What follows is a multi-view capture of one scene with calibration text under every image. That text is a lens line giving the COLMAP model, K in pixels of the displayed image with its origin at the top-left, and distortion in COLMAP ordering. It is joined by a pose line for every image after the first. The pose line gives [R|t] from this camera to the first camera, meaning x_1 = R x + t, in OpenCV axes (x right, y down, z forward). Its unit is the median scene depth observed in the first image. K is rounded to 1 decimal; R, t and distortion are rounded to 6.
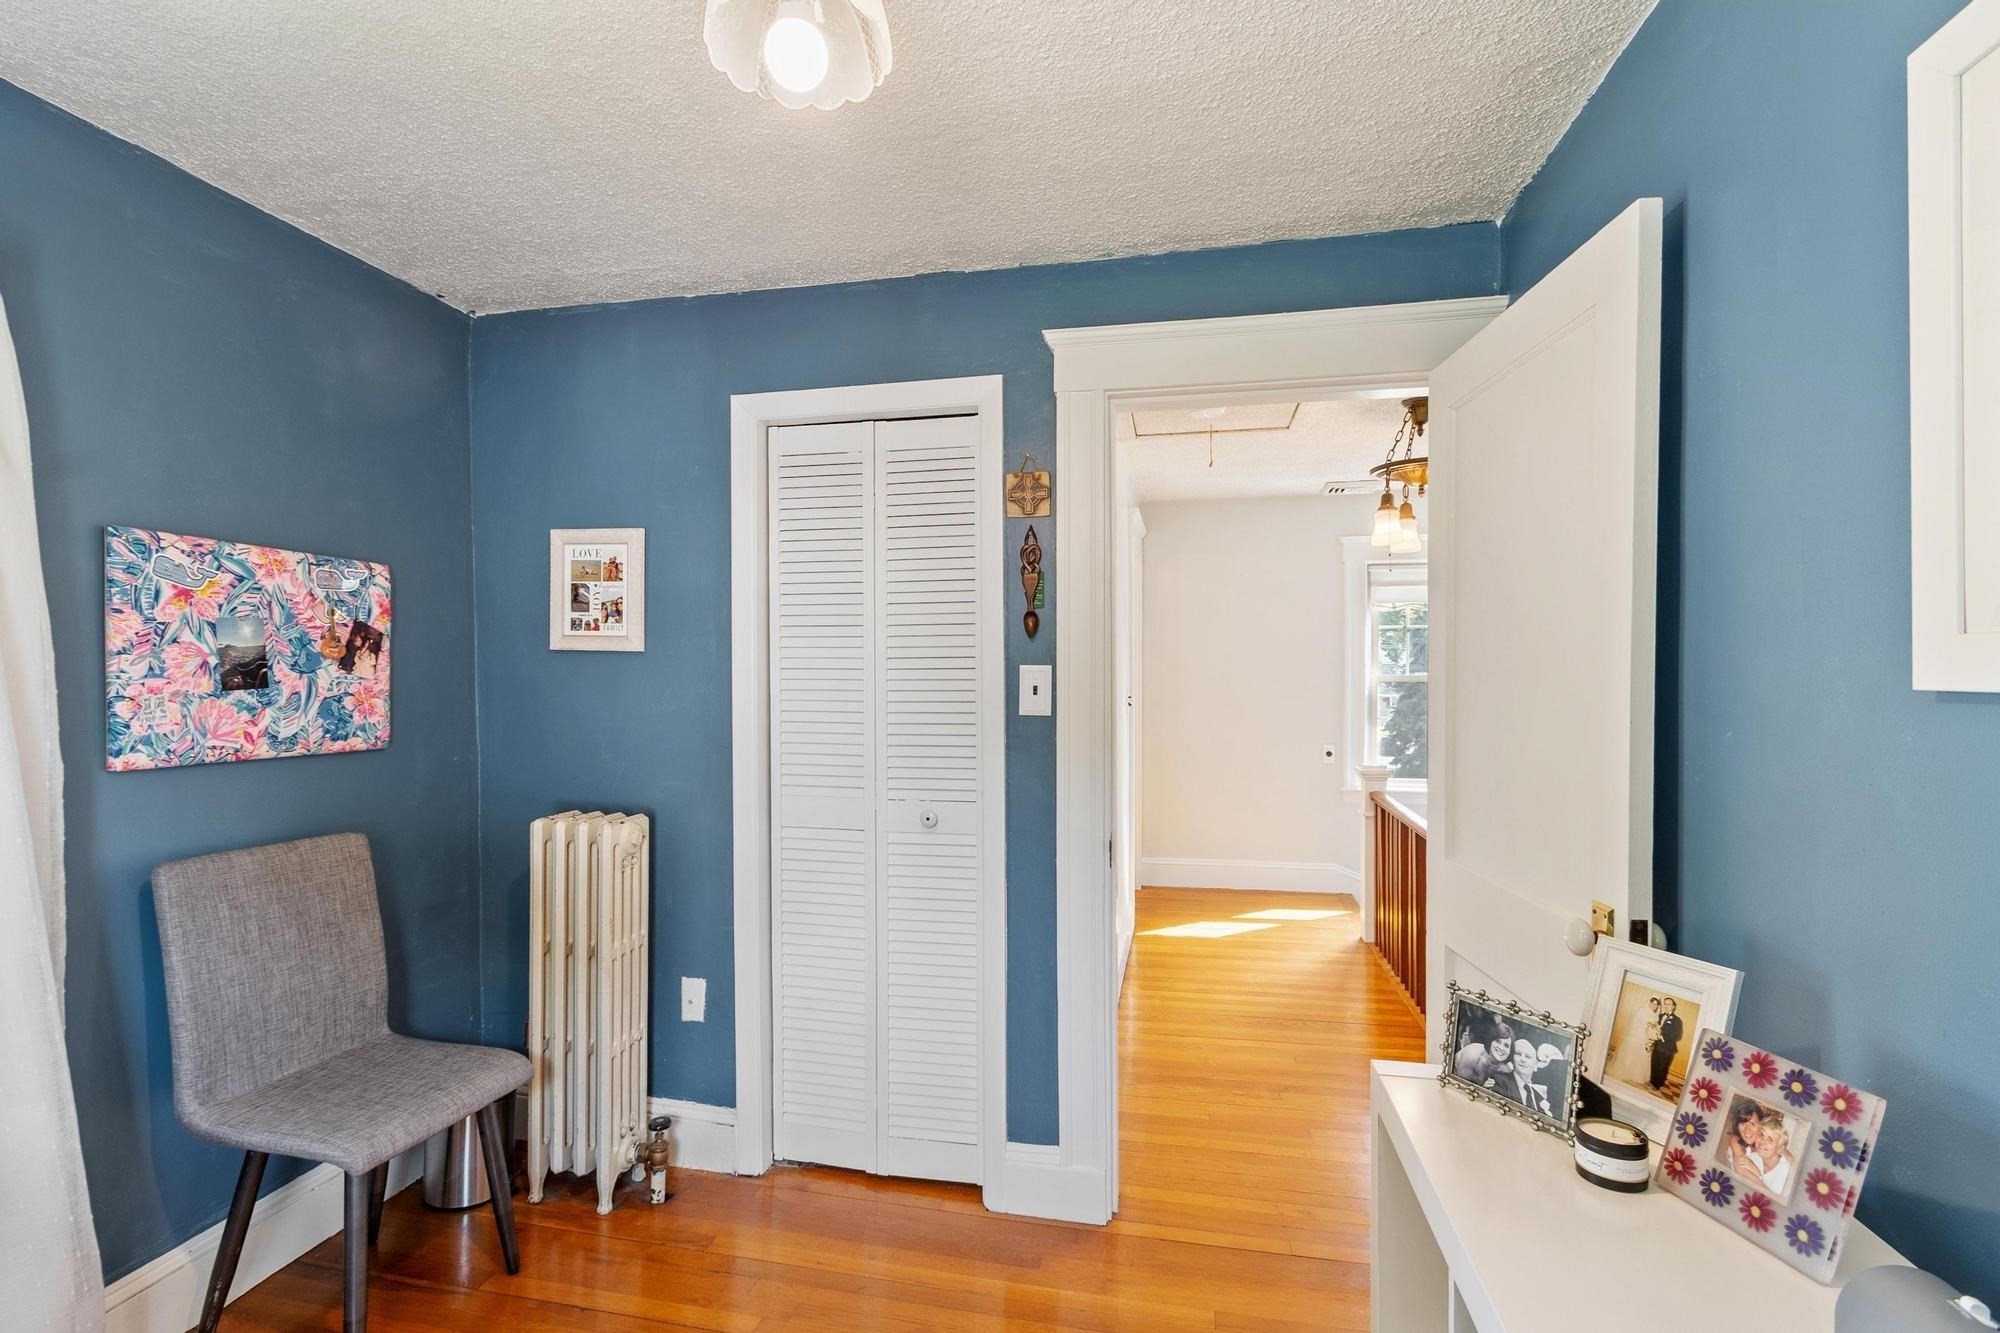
lens RADIAL K [[892.9, 0, 1001.0], [0, 892.9, 675.4], [0, 0, 1]] dist [0.002330, 0.000234]
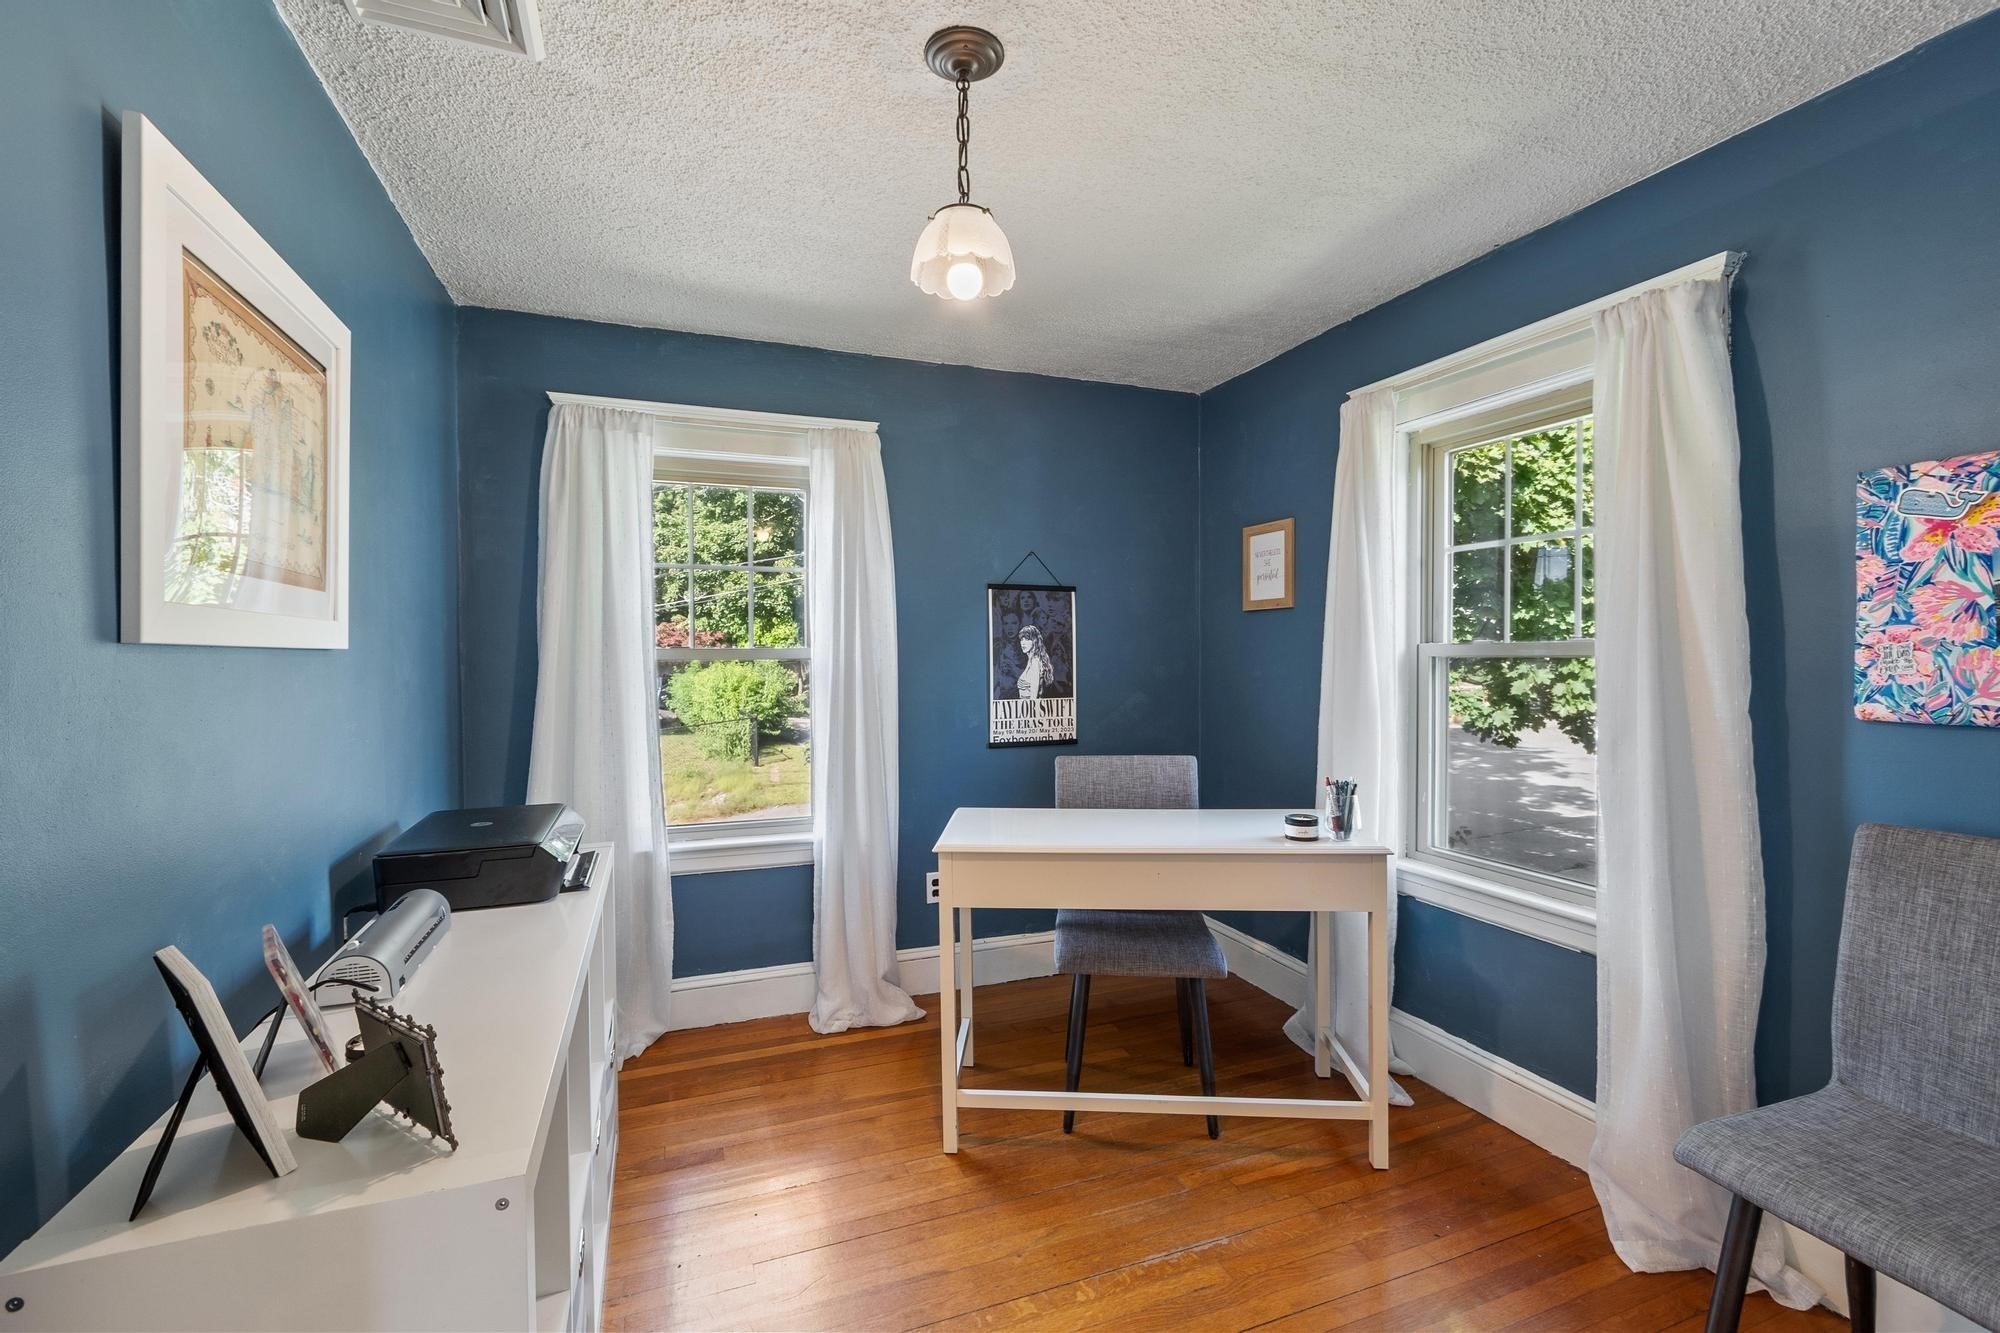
lens RADIAL K [[892.9, 0, 1001.0], [0, 892.9, 675.4], [0, 0, 1]] dist [0.002330, 0.000234]
pose [[-0.837625, 0.008913, -0.546174, 0.334078], [-0.002580, 0.999791, 0.020273, 0.038695], [0.546240, 0.018390, -0.837427, 1.254770]]
